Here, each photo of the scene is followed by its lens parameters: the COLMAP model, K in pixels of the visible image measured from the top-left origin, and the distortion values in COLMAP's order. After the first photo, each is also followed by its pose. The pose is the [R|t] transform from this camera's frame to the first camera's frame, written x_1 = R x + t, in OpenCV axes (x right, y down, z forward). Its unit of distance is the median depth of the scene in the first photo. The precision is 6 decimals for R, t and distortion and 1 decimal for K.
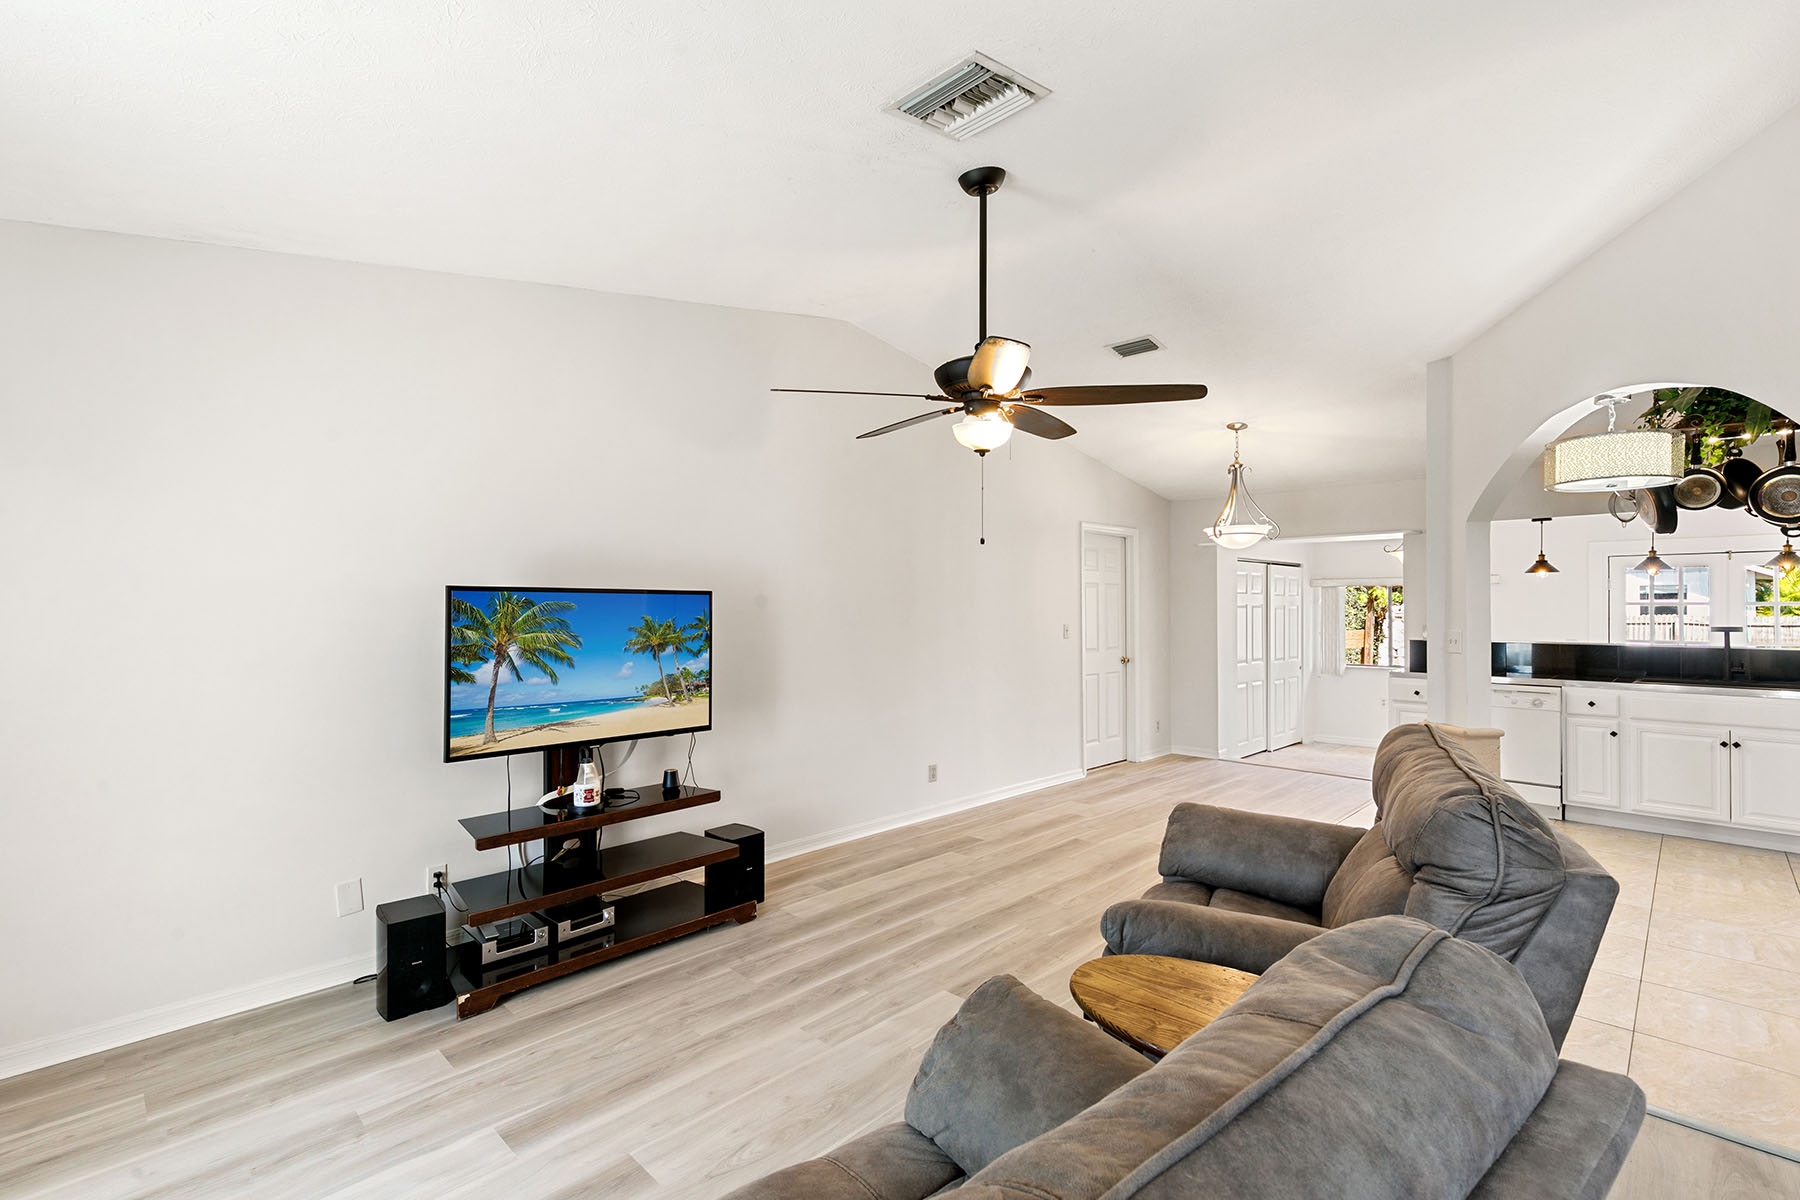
lens RADIAL K [[810.3, 0, 909.4], [0, 810.3, 598.9], [0, 0, 1]] dist [0.004030, 0.001412]
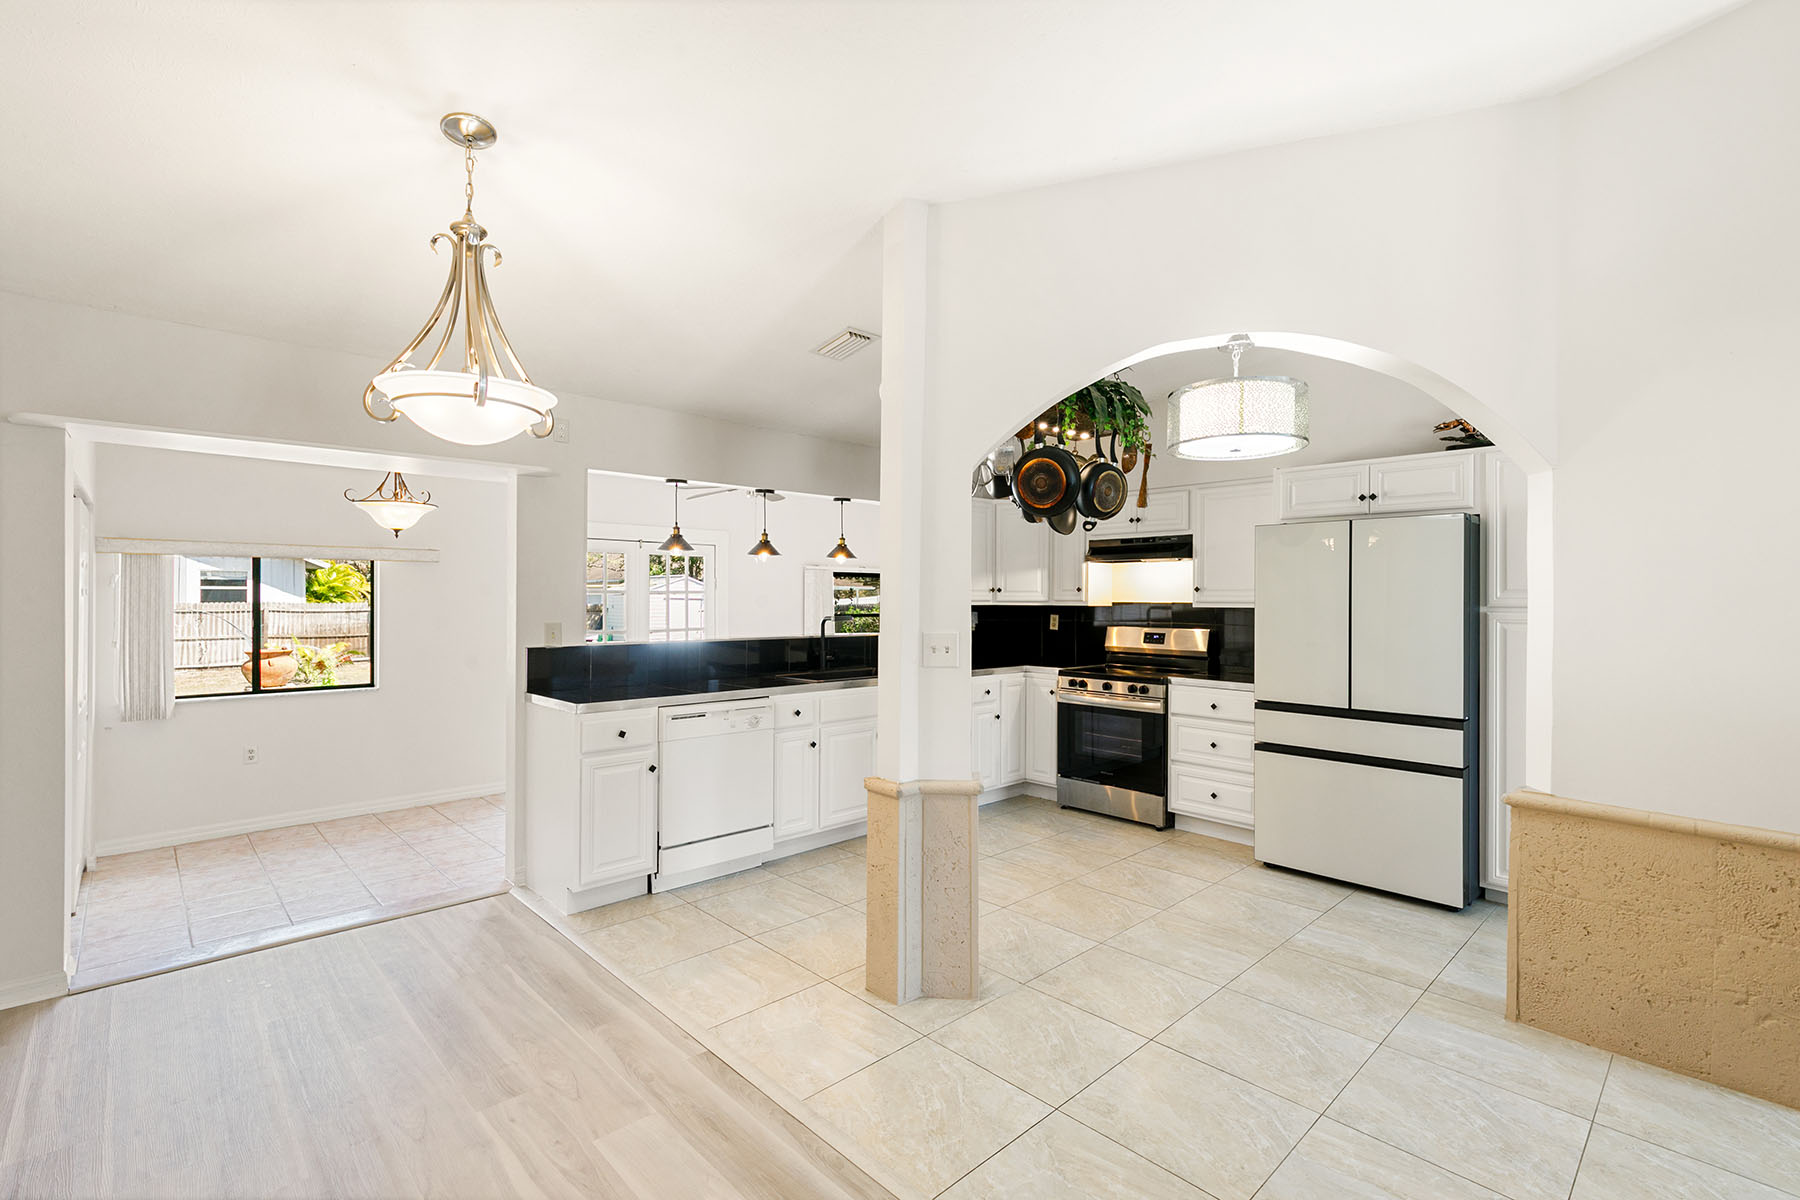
lens RADIAL K [[810.3, 0, 901.4], [0, 810.3, 597.0], [0, 0, 1]] dist [0.004030, 0.001412]
pose [[0.042872, -0.001649, 0.999079, 0.031704], [-0.013353, 0.999908, 0.002224, 0.012264], [-0.998991, -0.013436, 0.042846, 1.205289]]
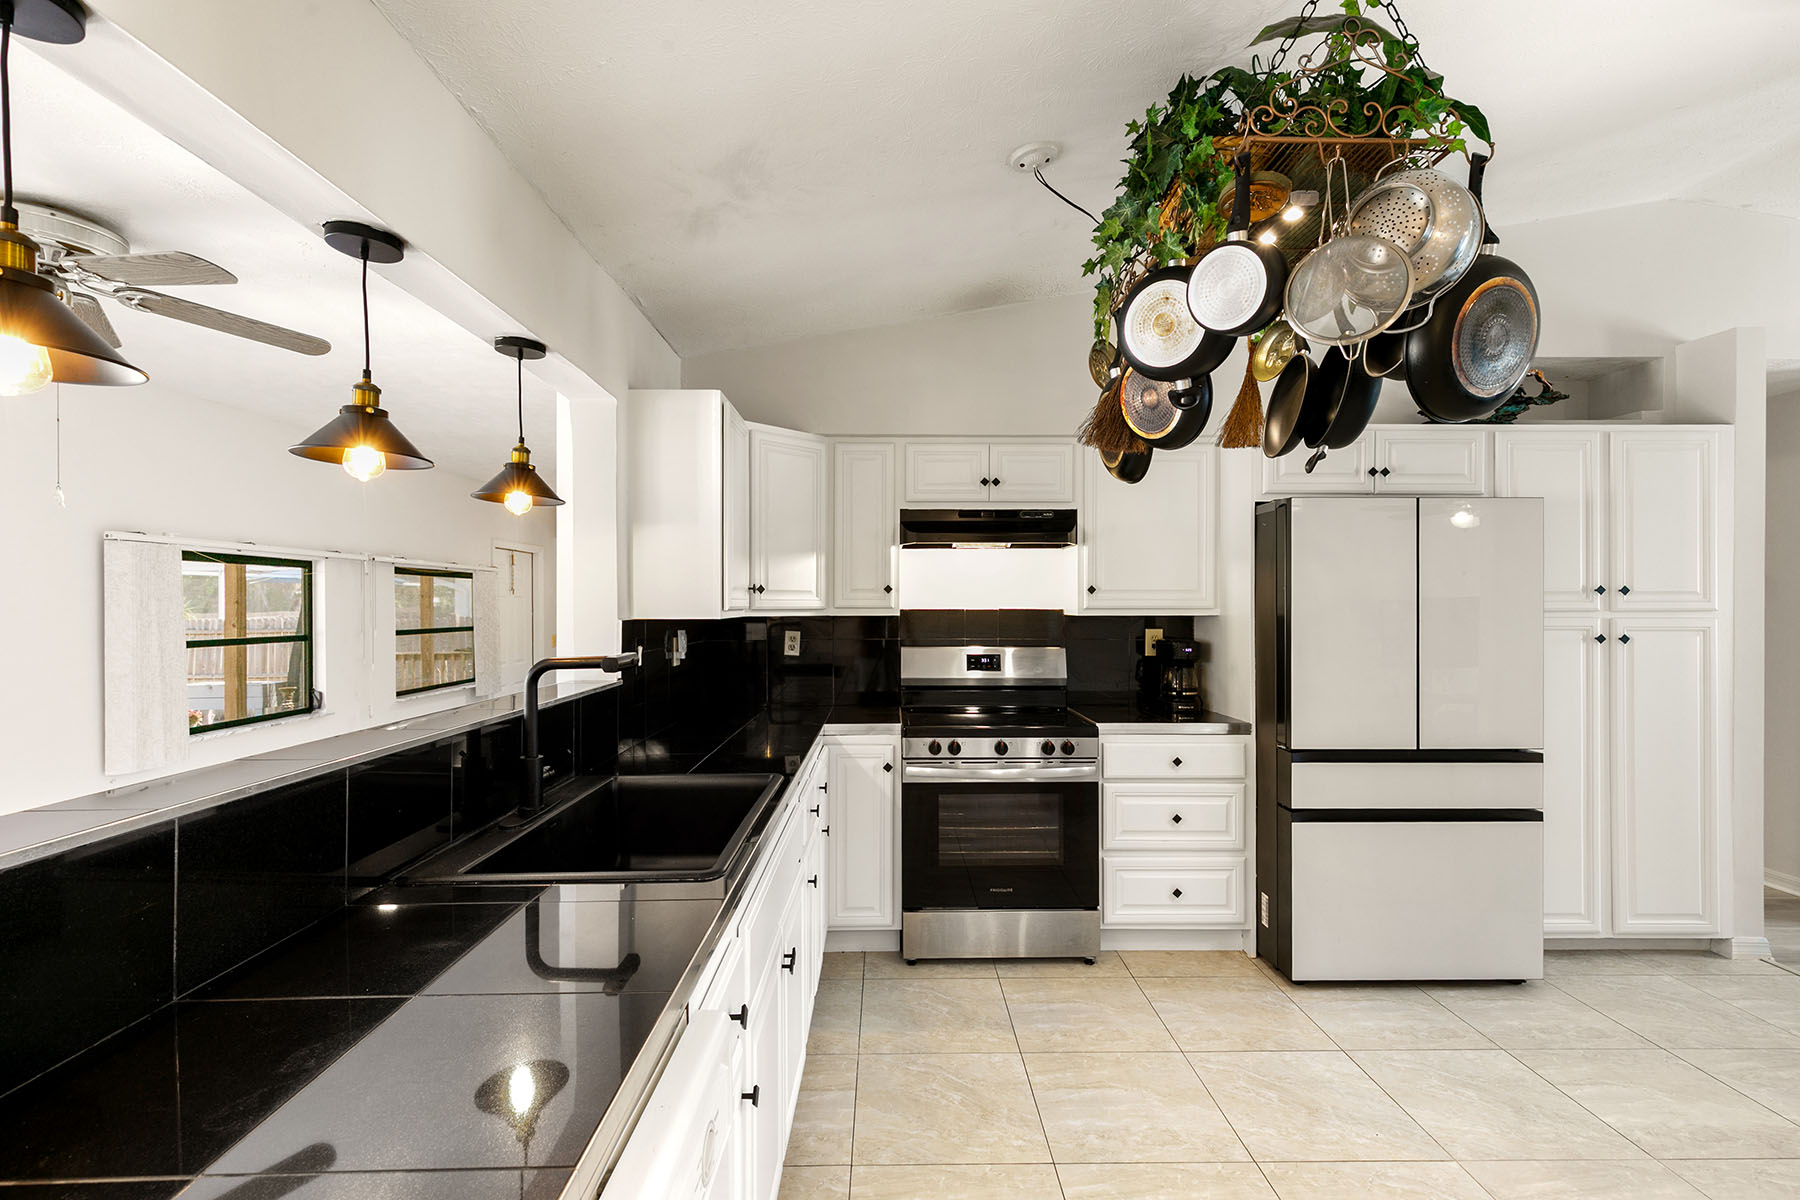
lens RADIAL K [[810.3, 0, 900.5], [0, 810.3, 604.6], [0, 0, 1]] dist [0.004030, 0.001412]
pose [[-0.708861, -0.004065, 0.705337, 0.907112], [-0.008788, 0.999957, -0.003069, 0.017495], [-0.705294, -0.008374, -0.708866, 1.584647]]
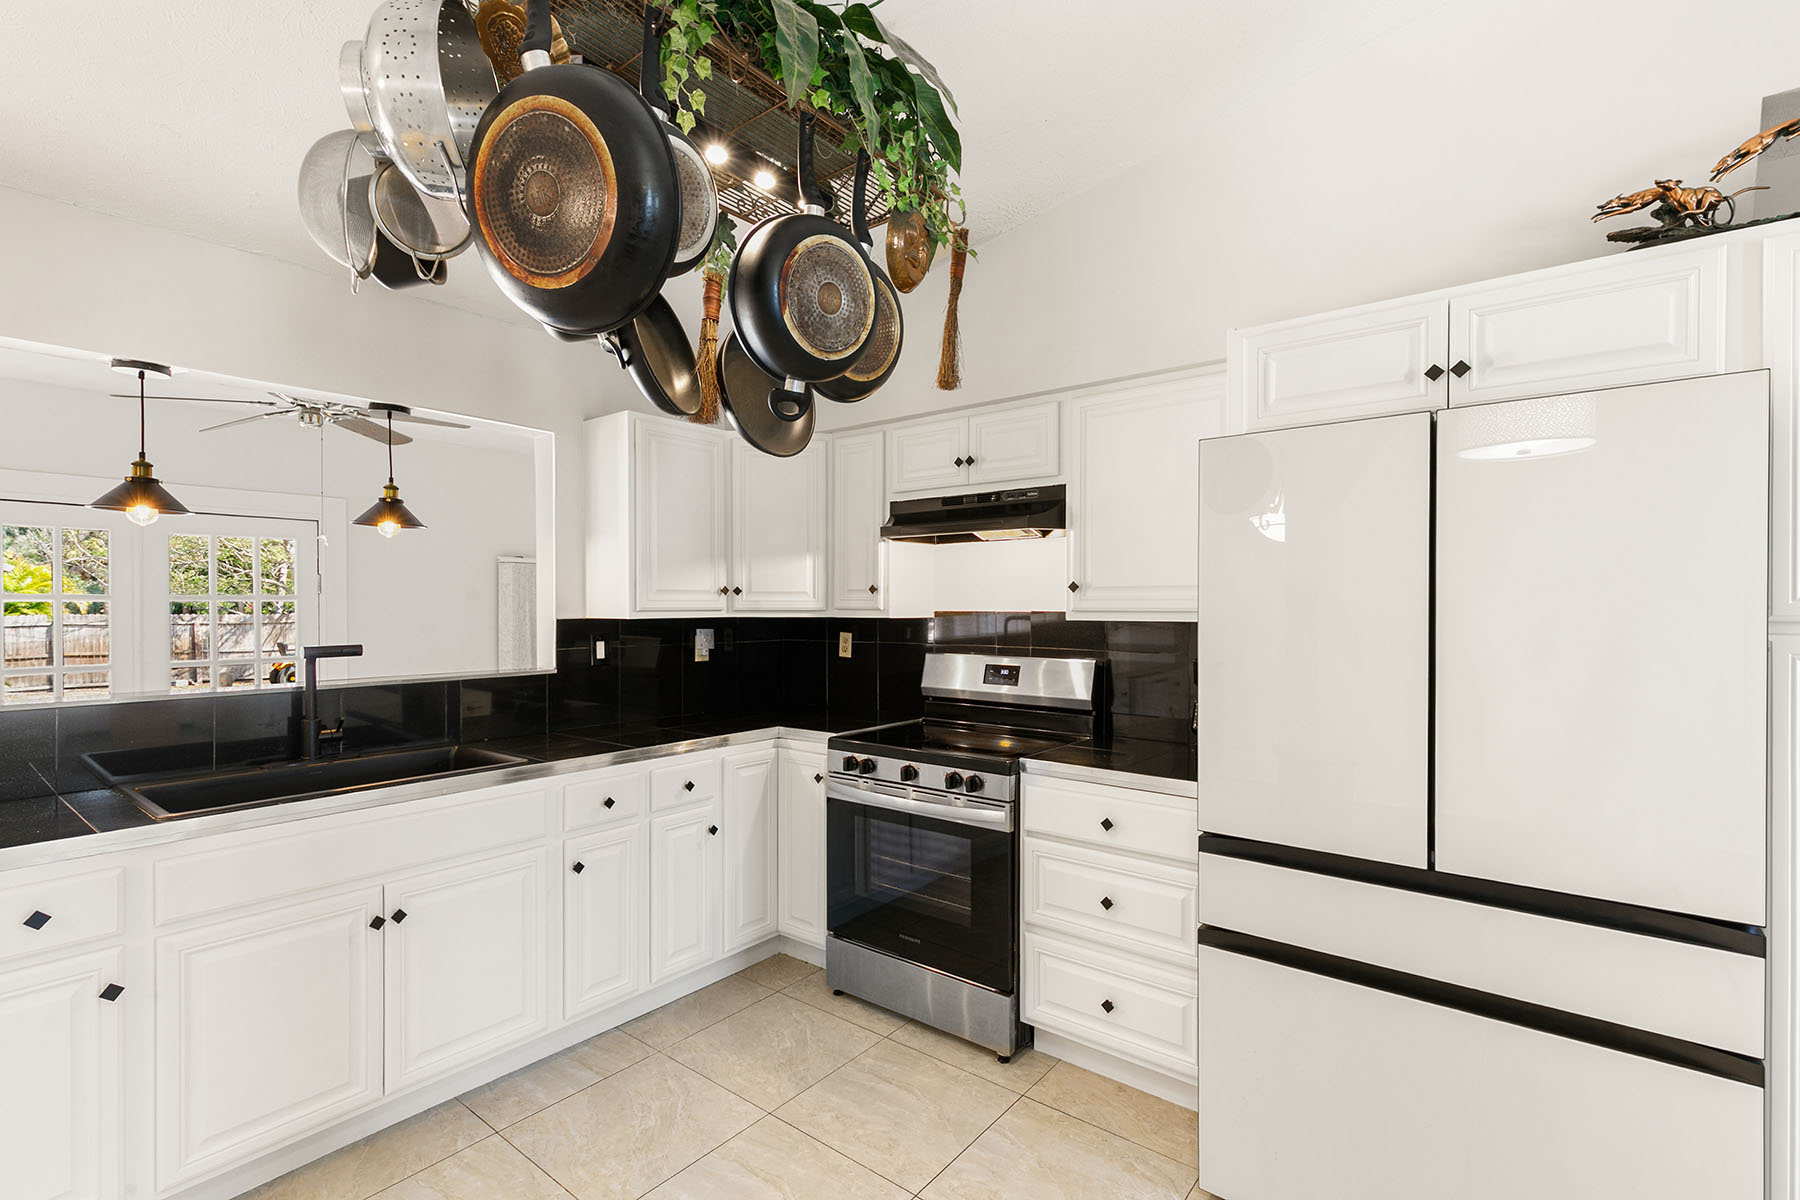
lens RADIAL K [[810.3, 0, 906.0], [0, 810.3, 610.1], [0, 0, 1]] dist [0.004030, 0.001412]
pose [[-0.105170, -0.008723, 0.994416, 0.708846], [-0.008767, 0.999931, 0.007844, 0.012004], [-0.994416, -0.007893, -0.105239, 0.992767]]
